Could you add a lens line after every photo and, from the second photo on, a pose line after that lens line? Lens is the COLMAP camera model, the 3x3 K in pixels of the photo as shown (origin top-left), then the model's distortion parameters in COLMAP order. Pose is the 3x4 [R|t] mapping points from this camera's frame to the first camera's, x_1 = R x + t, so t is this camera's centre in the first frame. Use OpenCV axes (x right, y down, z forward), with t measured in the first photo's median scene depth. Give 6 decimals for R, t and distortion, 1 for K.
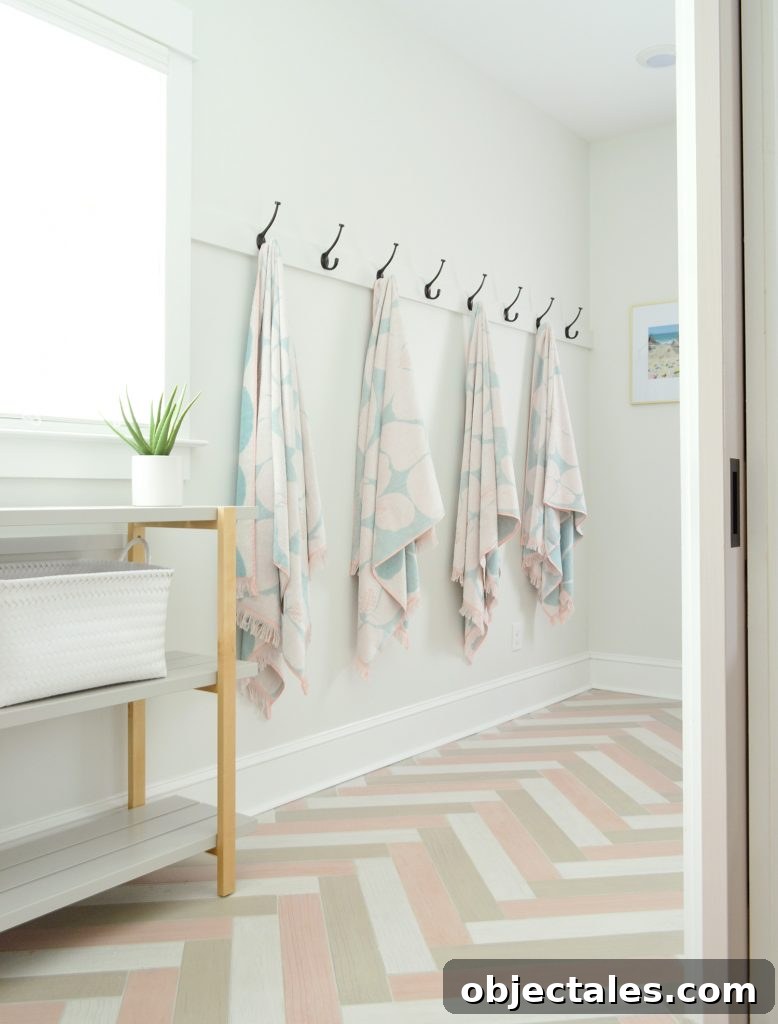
lens RADIAL K [[934.7, 0, 387.7], [0, 934.7, 487.1], [0, 0, 1]] dist [0.004785, -0.004972]
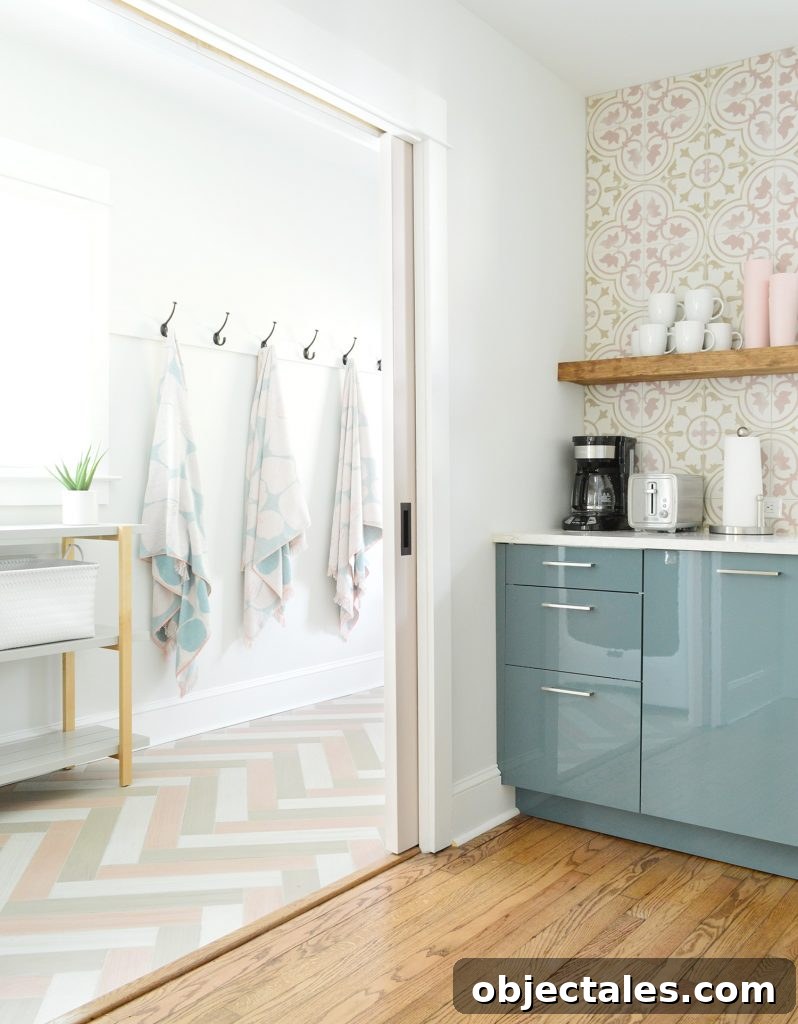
lens RADIAL K [[973.3, 0, 399.4], [0, 973.3, 491.7], [0, 0, 1]] dist [0.006576, 0.012726]
pose [[0.999993, -0.000194, 0.003736, 0.182814], [0.000147, 0.999919, 0.012703, -0.037404], [-0.003739, -0.012702, 0.999912, -0.389456]]
